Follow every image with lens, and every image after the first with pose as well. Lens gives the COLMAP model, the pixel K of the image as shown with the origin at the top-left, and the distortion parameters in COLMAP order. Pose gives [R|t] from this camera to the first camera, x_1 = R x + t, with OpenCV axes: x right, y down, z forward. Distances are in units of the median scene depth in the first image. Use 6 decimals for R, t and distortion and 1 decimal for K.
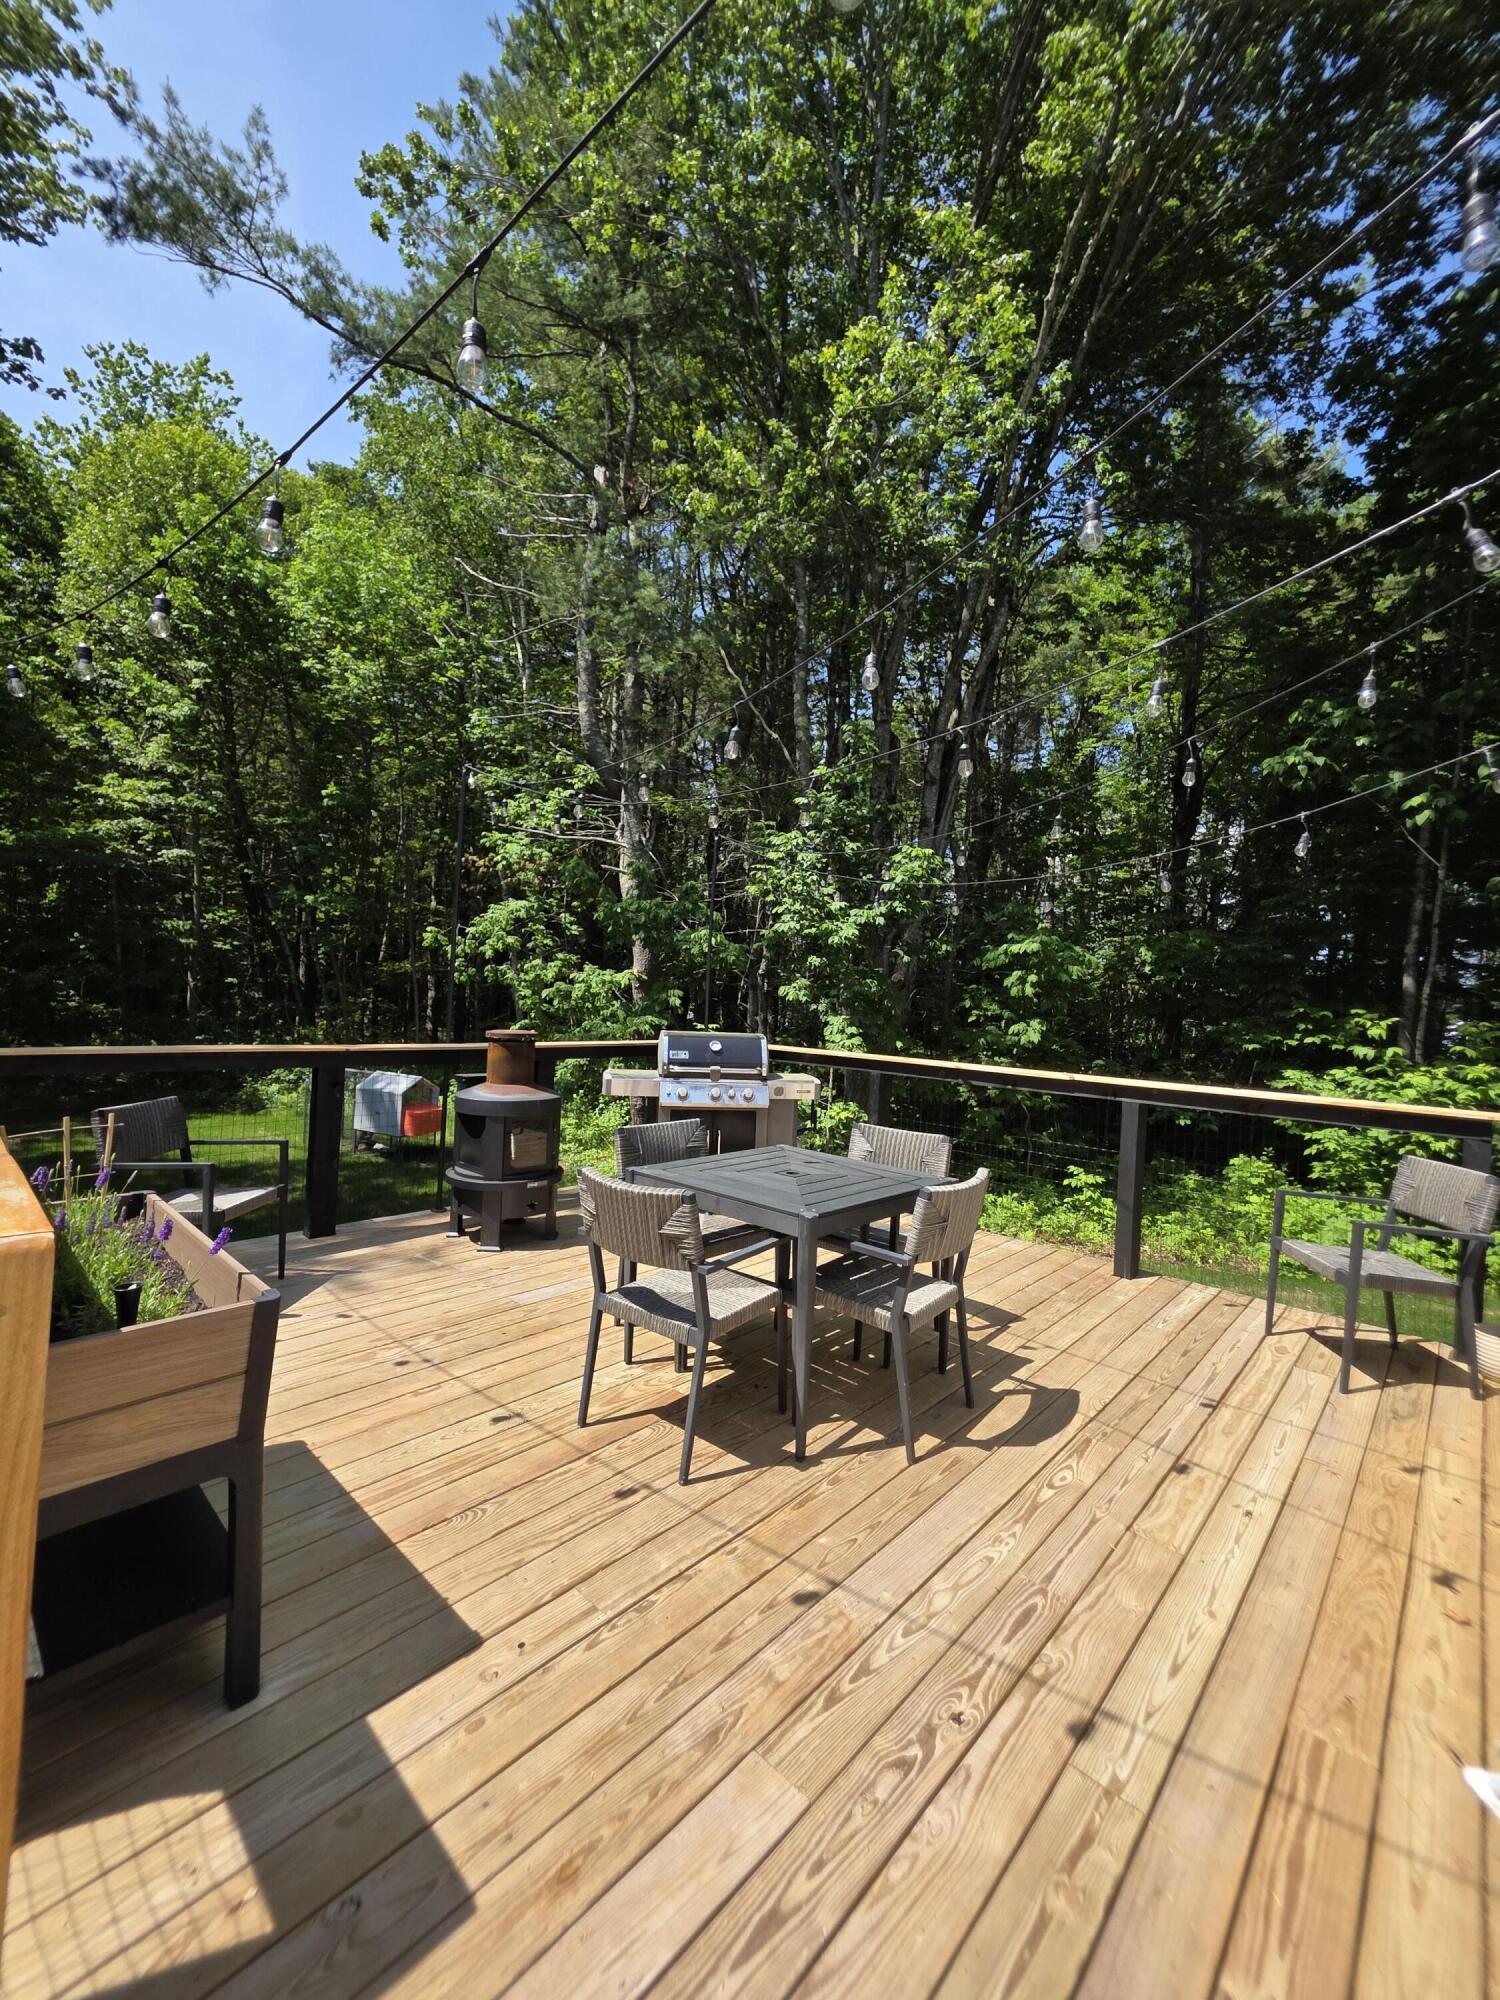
lens RADIAL K [[809.2, 0, 748.8], [0, 809.2, 996.5], [0, 0, 1]] dist [0.000137, 0.000063]
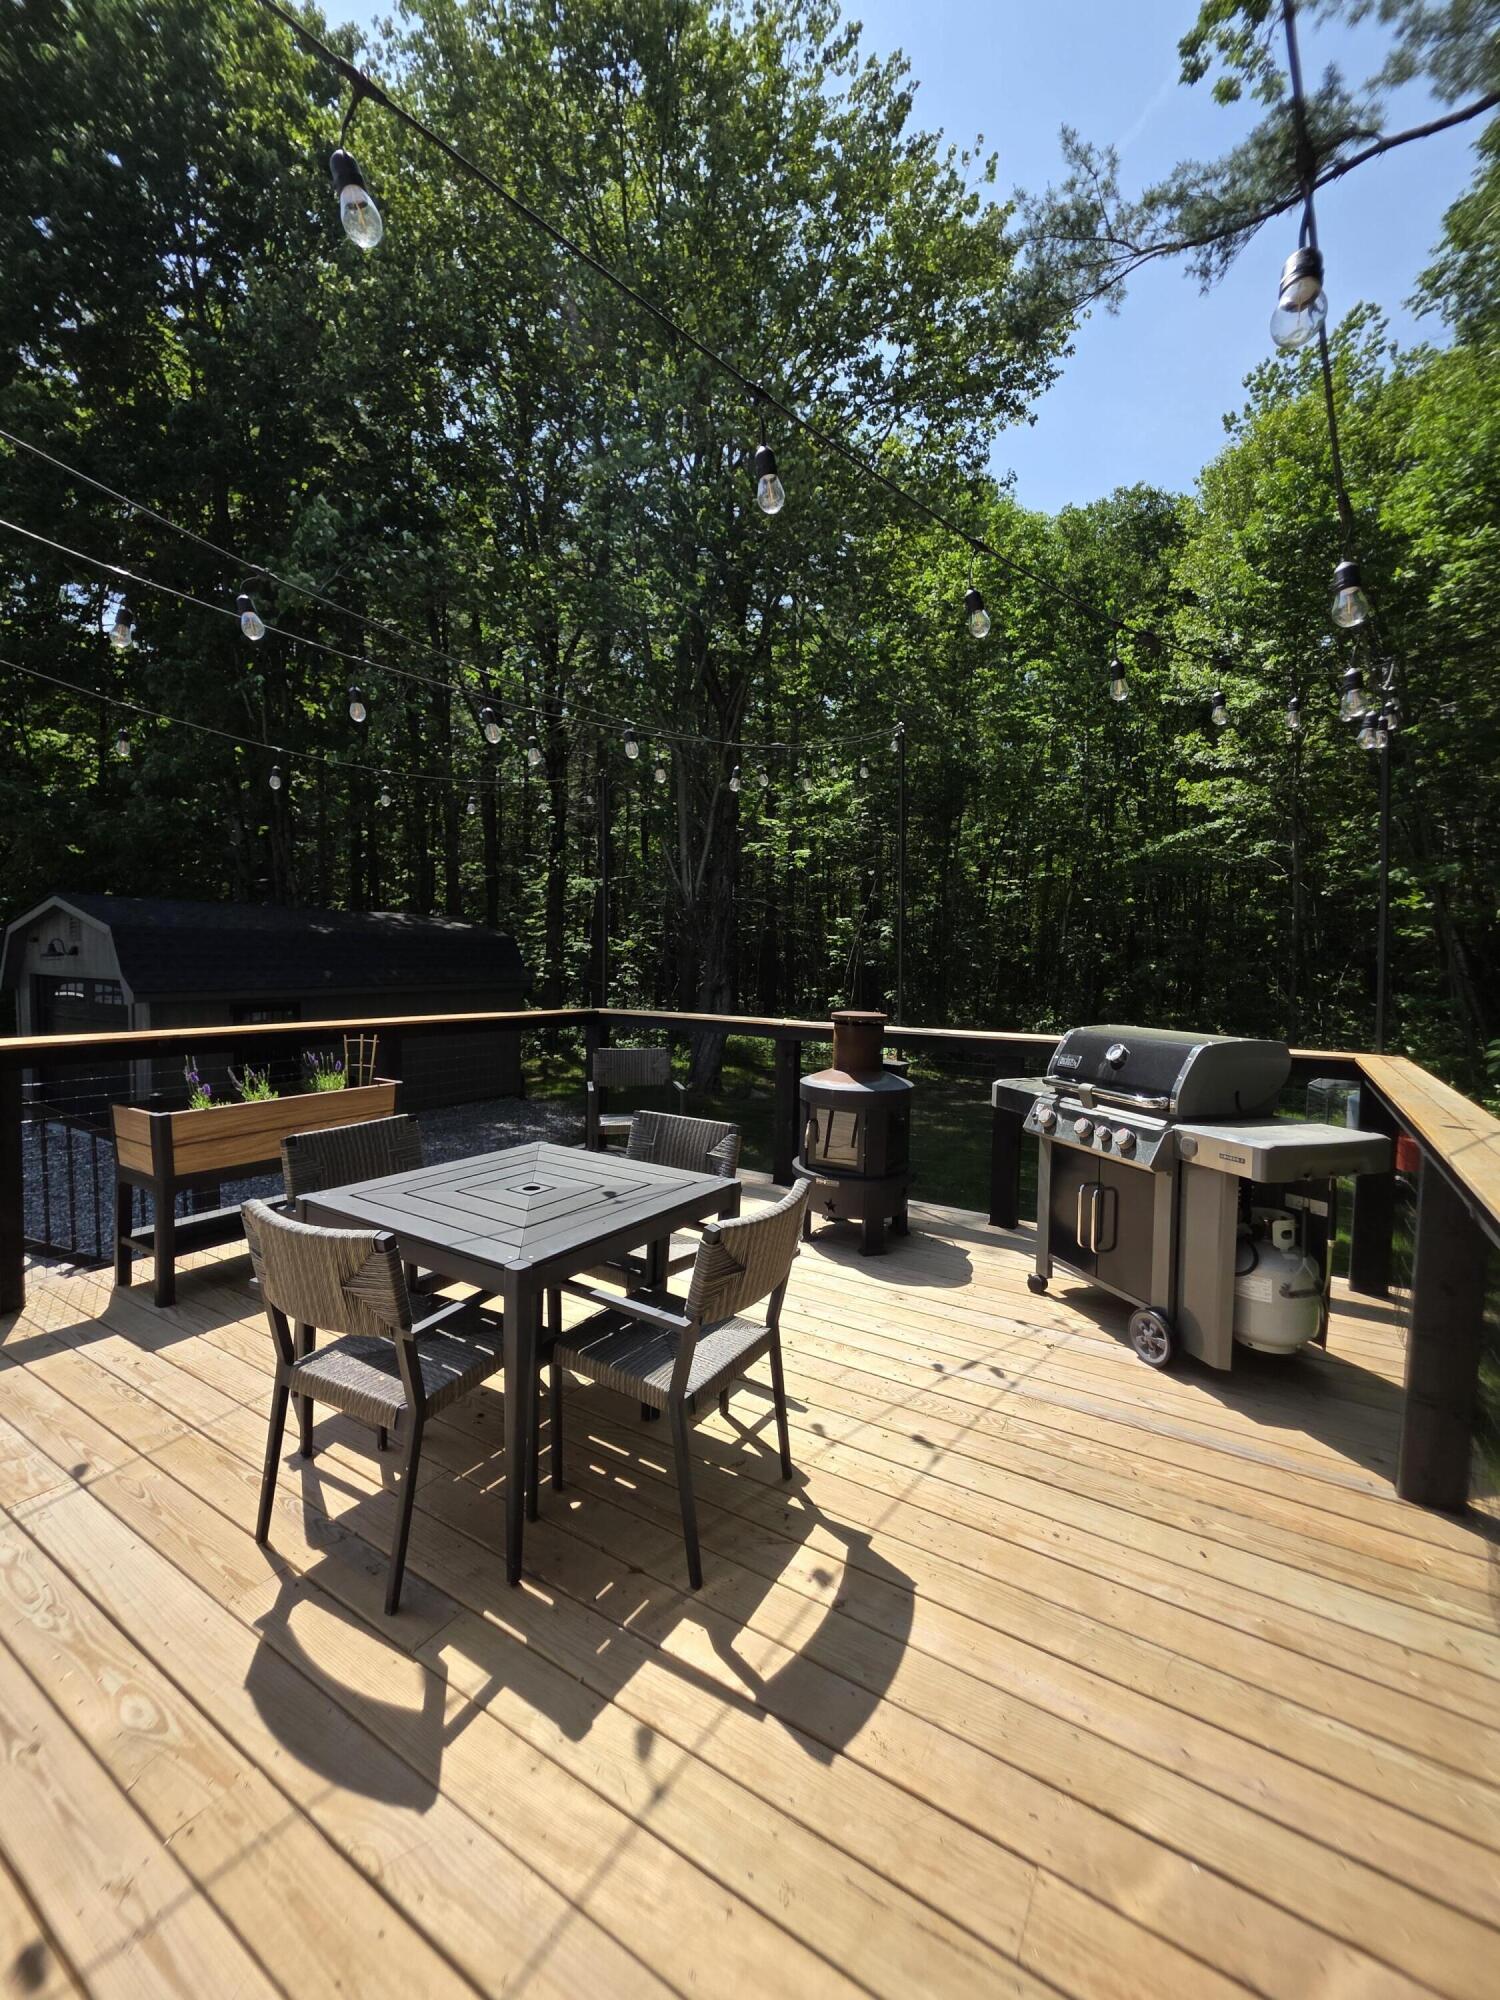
lens RADIAL K [[804.1, 0, 748.8], [0, 804.1, 990.9], [0, 0, 1]] dist [0.000258, 0.000084]
pose [[0.185571, 0.001469, -0.982630, 0.879232], [0.000725, 0.999998, 0.001632, 0.026430], [0.982631, -0.001015, 0.185570, 1.089322]]
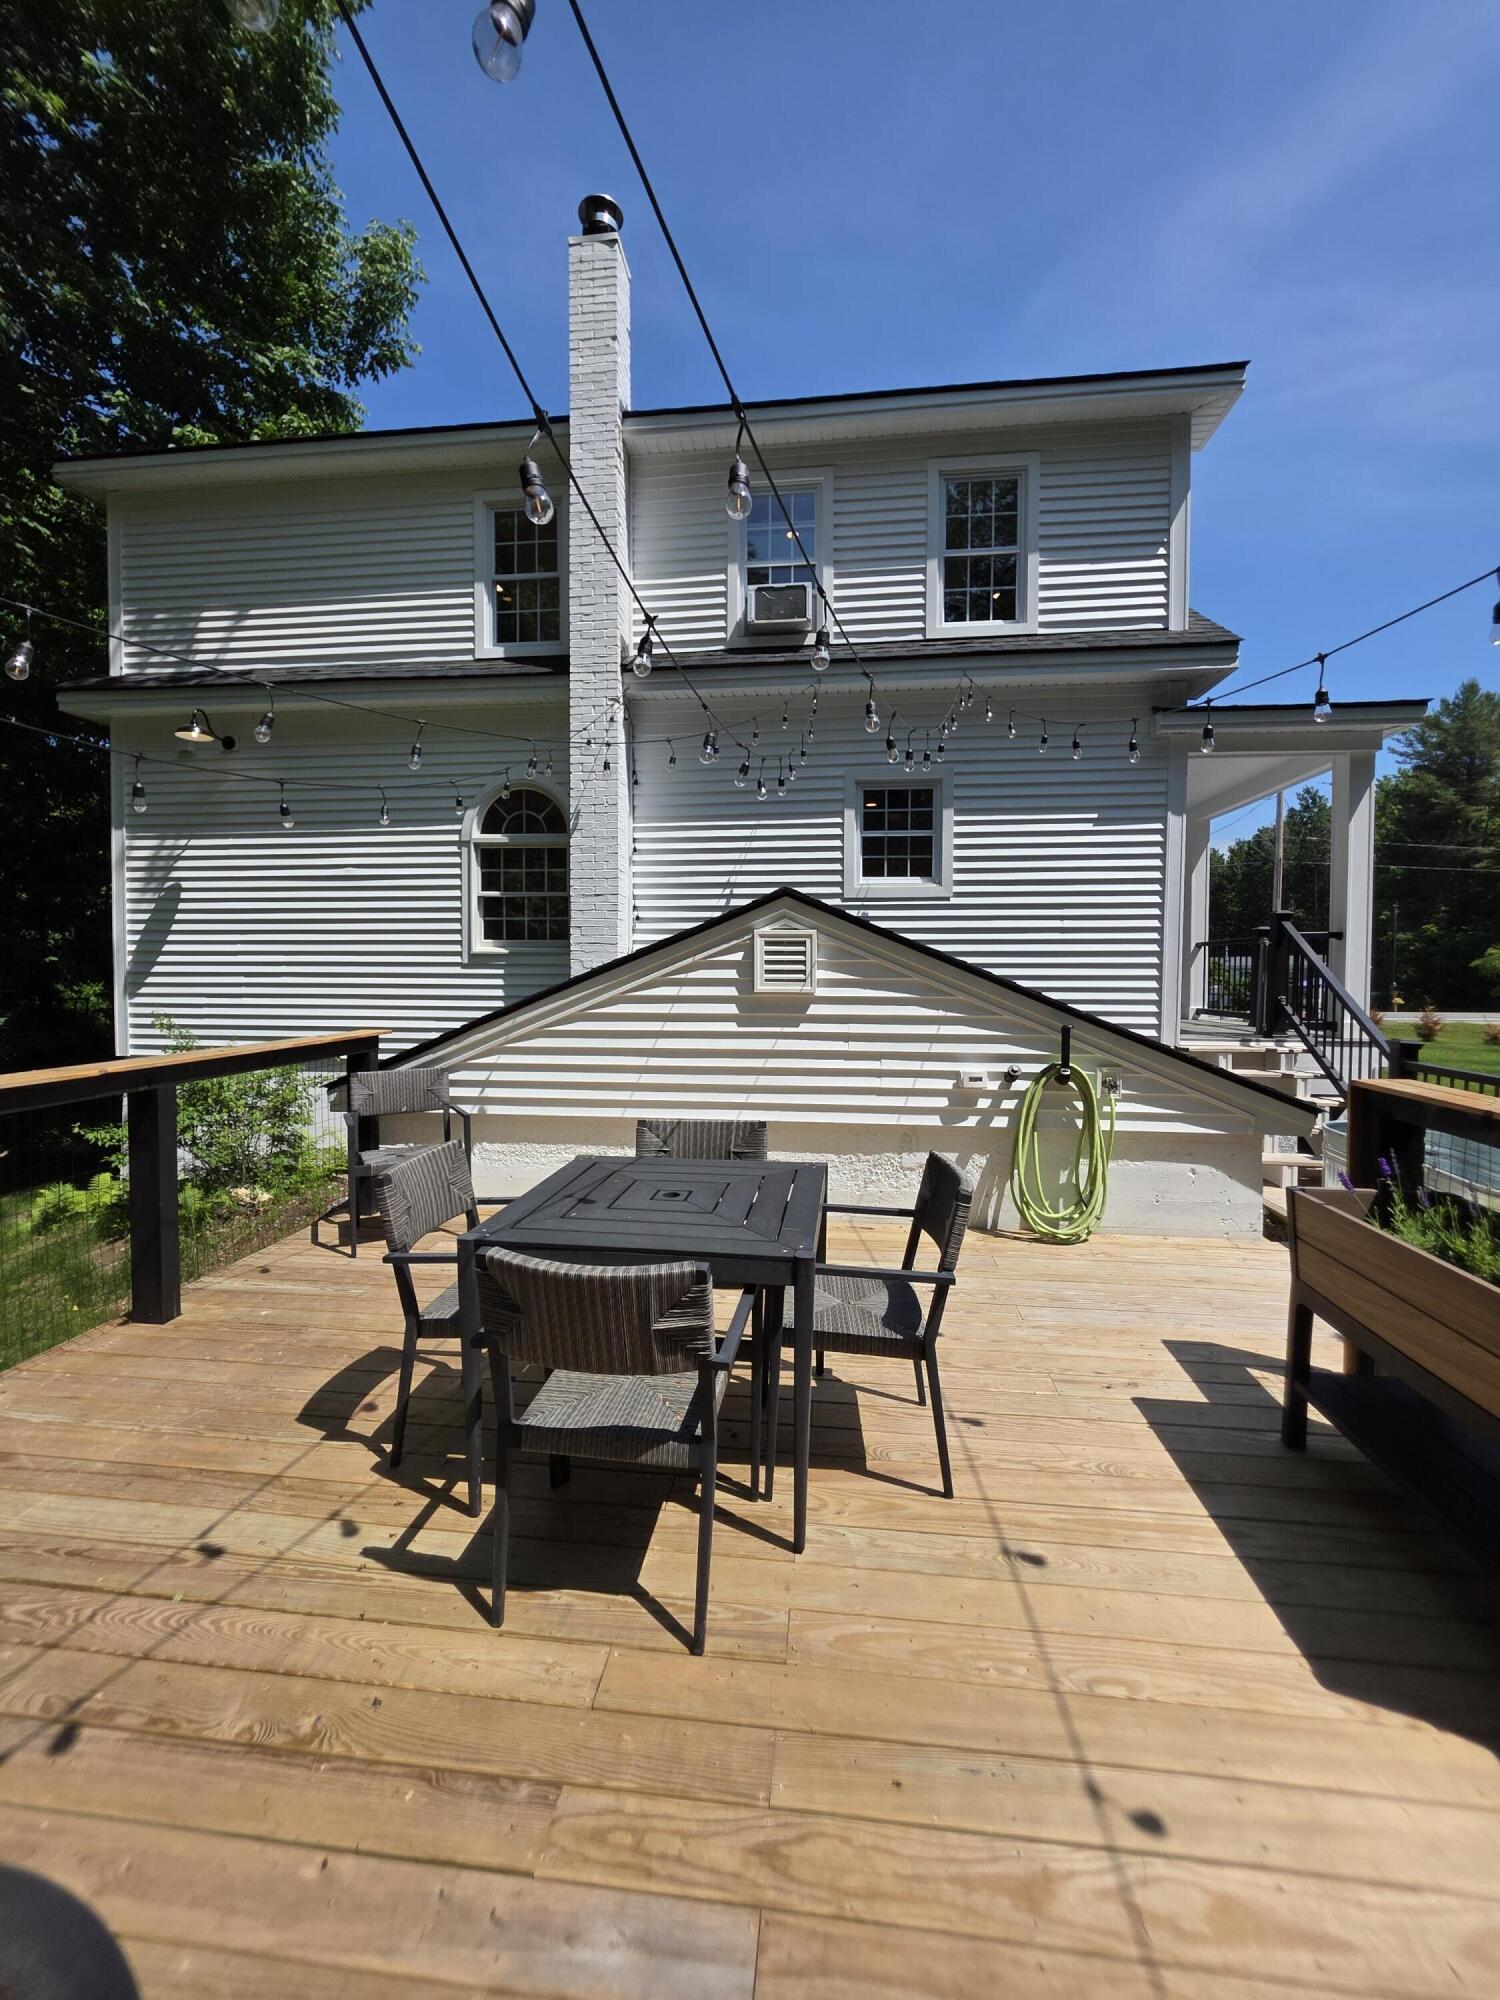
lens RADIAL K [[804.1, 0, 748.8], [0, 804.1, 990.9], [0, 0, 1]] dist [0.000258, 0.000084]
pose [[-0.586004, -0.068900, 0.807374, -0.625242], [-0.029641, 0.997534, 0.063614, -0.031046], [-0.809766, 0.013347, -0.586601, 1.431245]]
